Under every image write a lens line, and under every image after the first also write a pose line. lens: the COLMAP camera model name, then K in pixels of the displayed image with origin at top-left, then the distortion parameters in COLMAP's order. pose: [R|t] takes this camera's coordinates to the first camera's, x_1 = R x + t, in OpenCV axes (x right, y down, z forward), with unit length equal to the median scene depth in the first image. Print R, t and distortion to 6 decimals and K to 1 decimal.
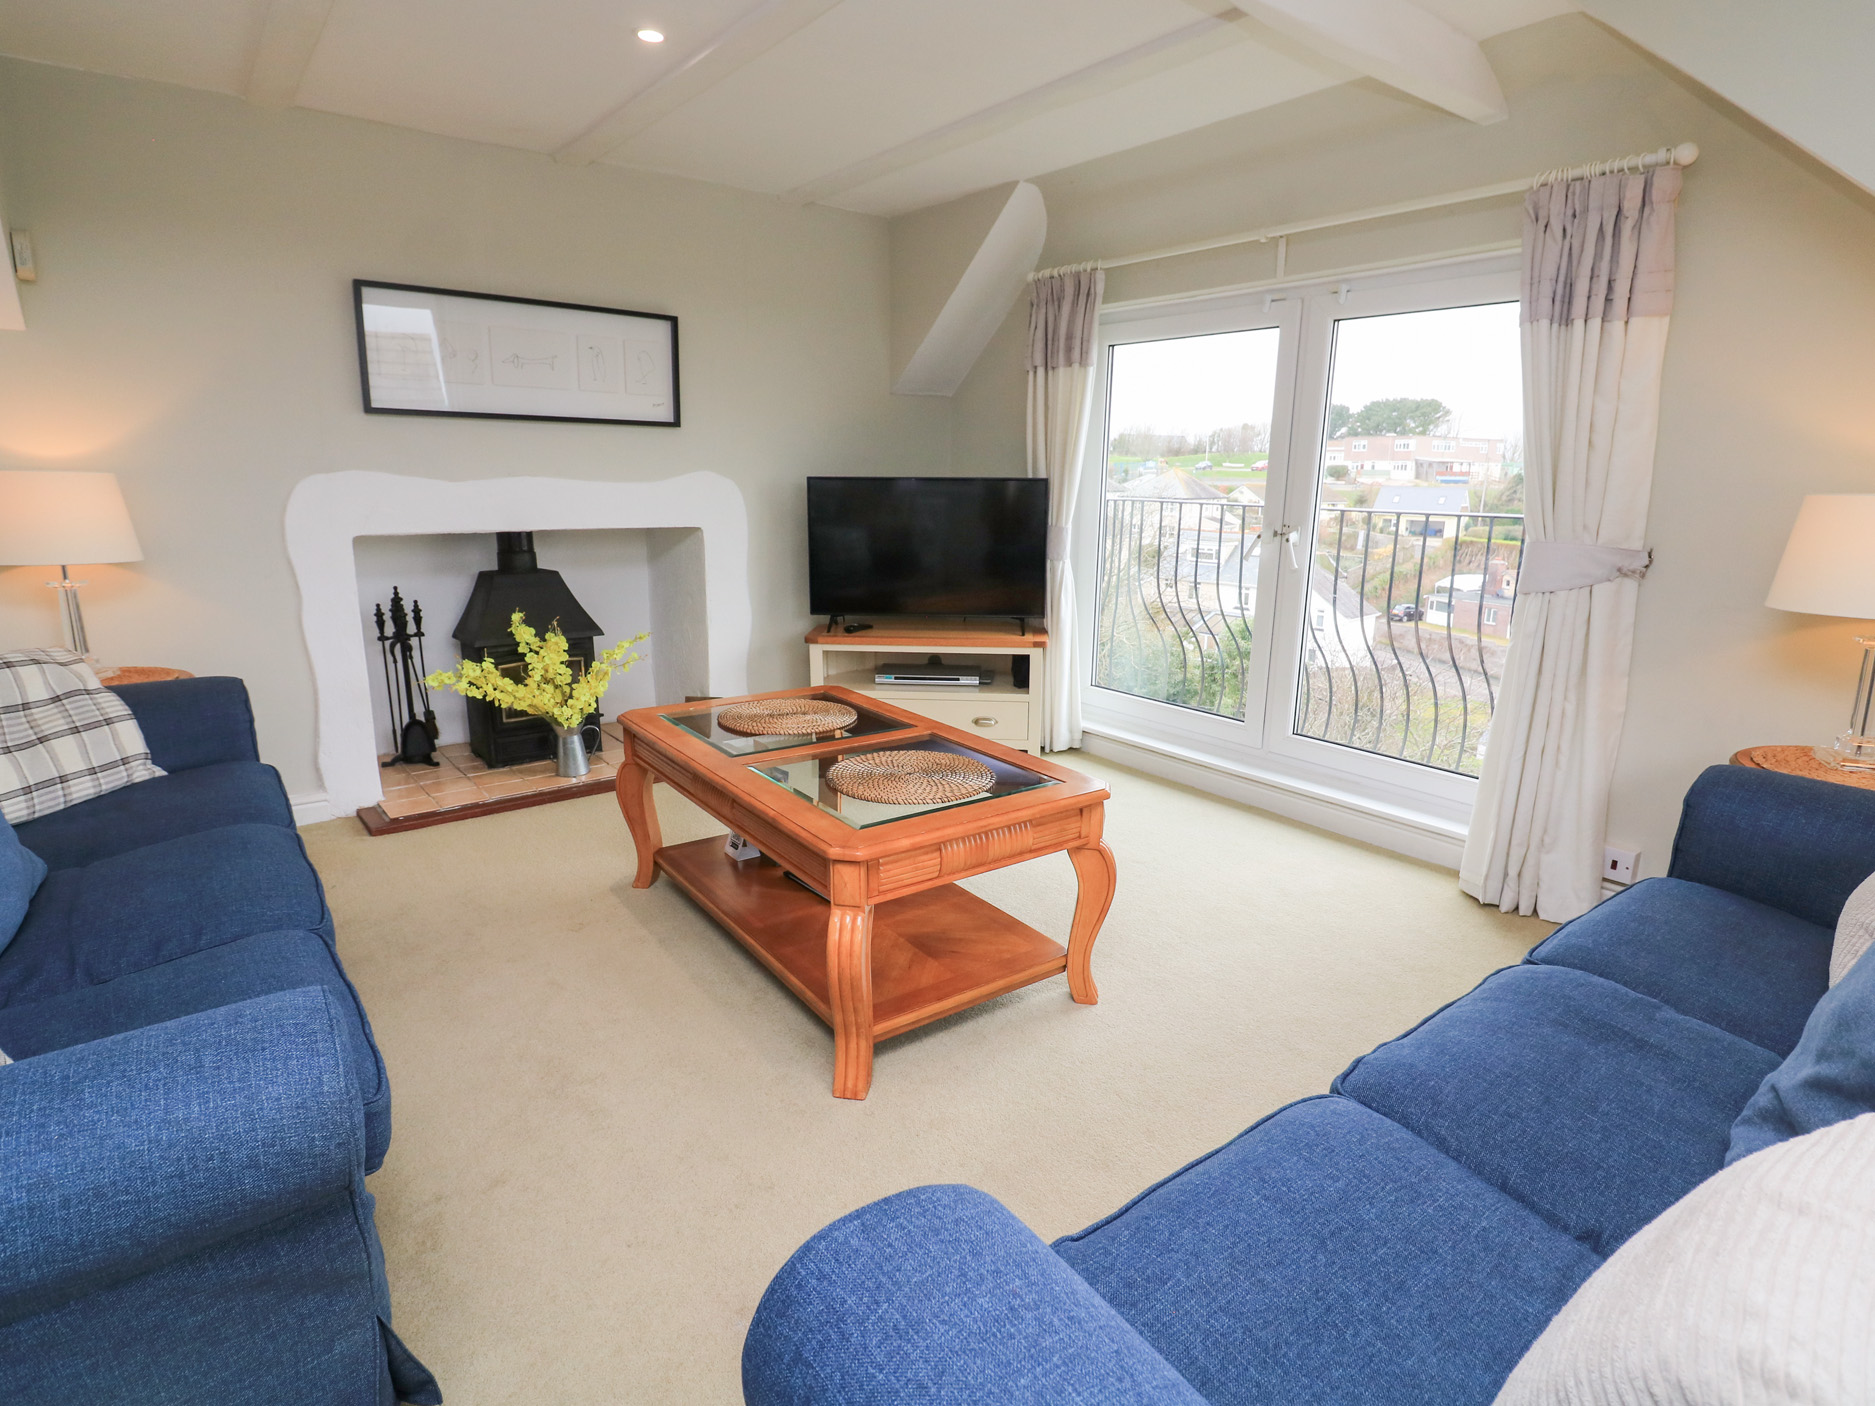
lens RADIAL K [[993.9, 0, 949.3], [0, 993.9, 698.9], [0, 0, 1]] dist [0.000011, -0.020016]
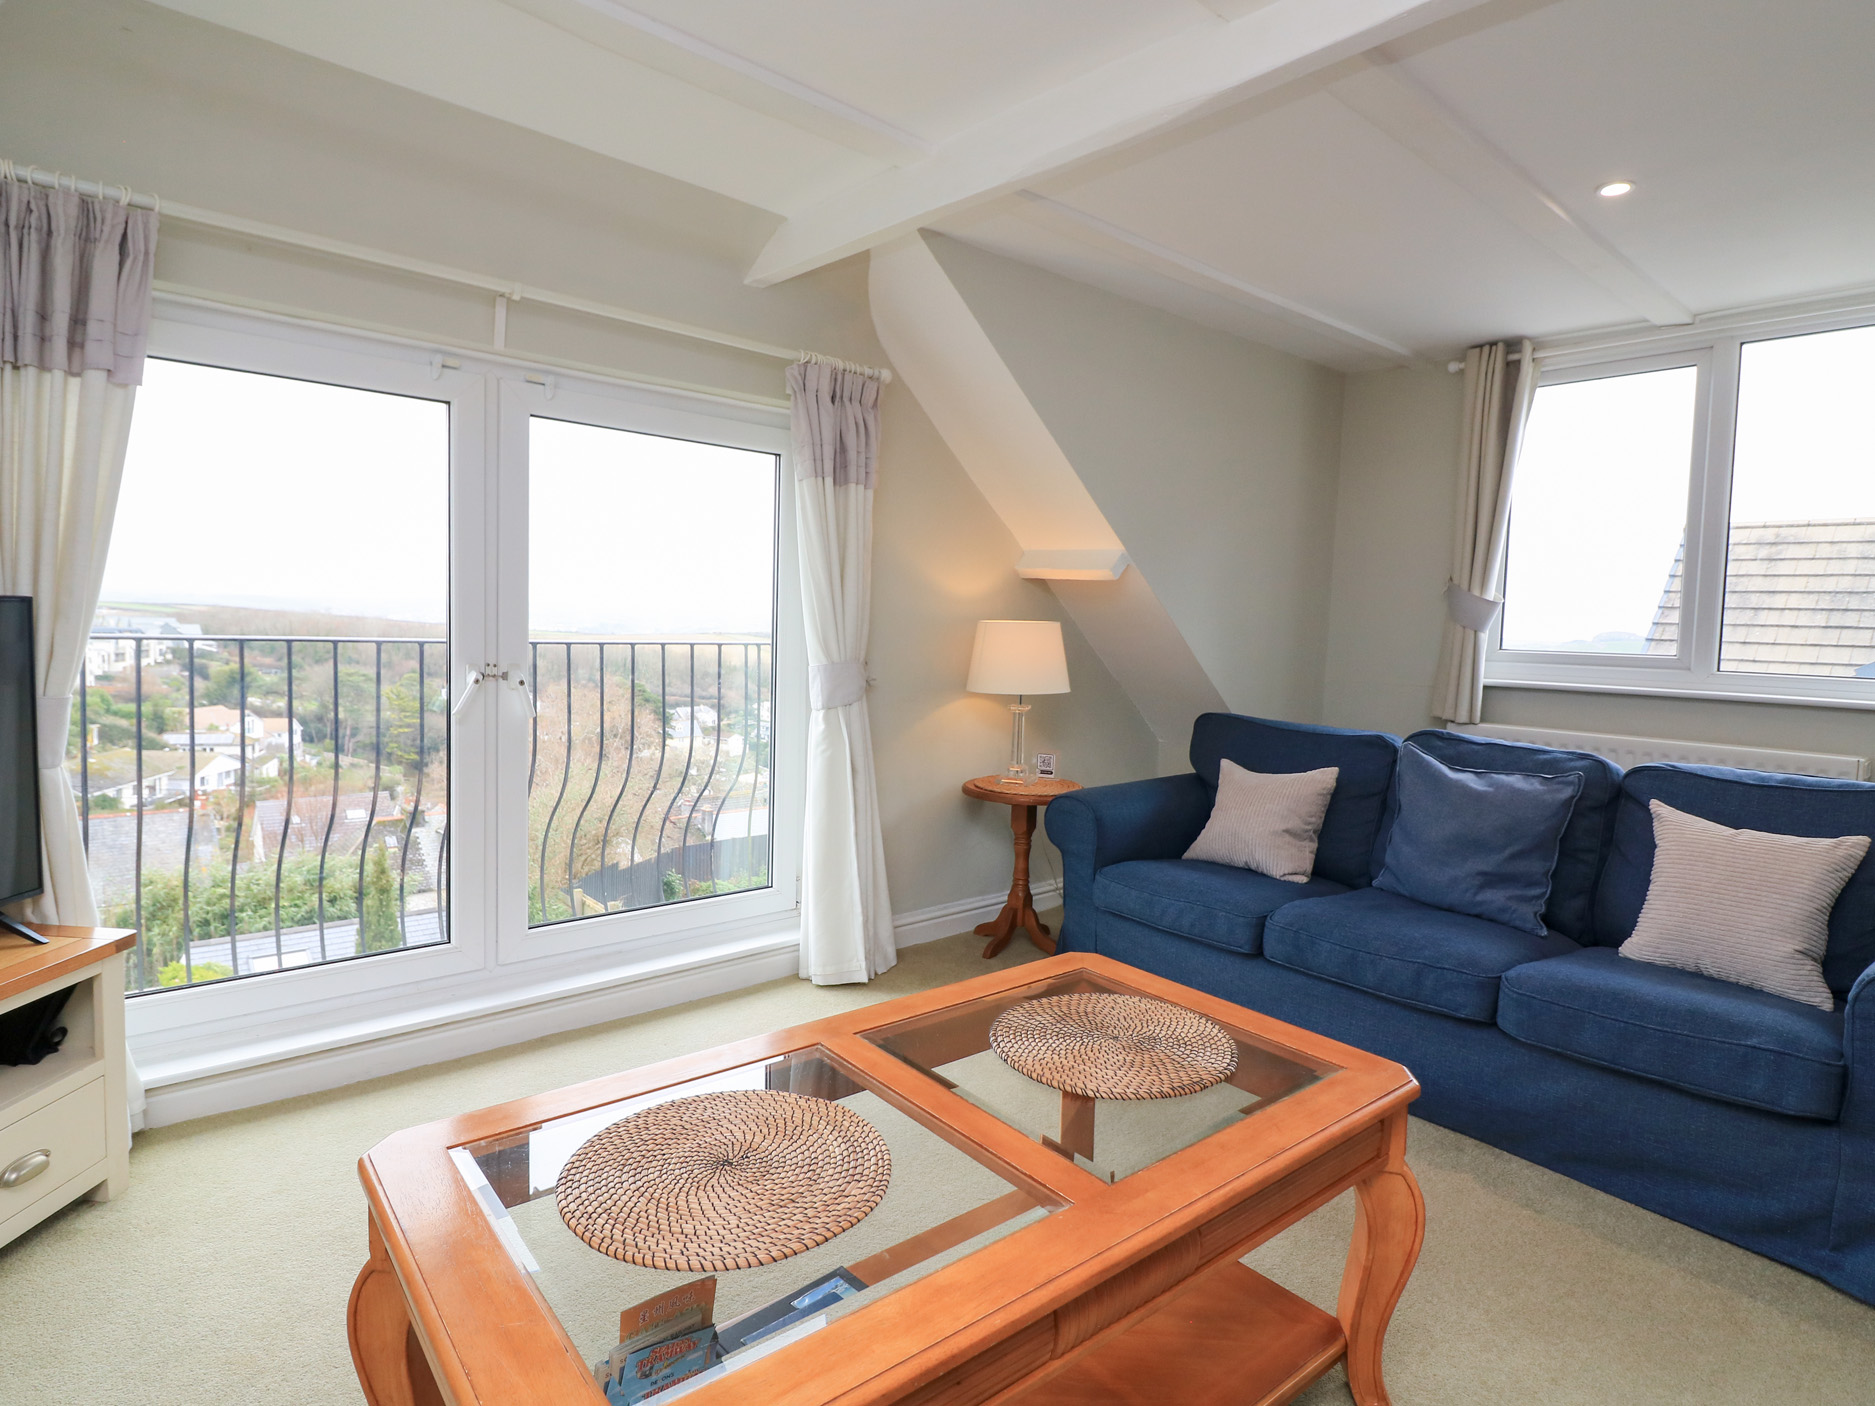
lens RADIAL K [[1008.1, 0, 951.2], [0, 1008.1, 689.6], [0, 0, 1]] dist [-0.001288, -0.014051]
pose [[-0.066090, -0.080683, 0.994546, -0.410744], [0.196232, 0.976210, 0.092235, -0.144100], [-0.978328, 0.201258, -0.048685, 0.636863]]
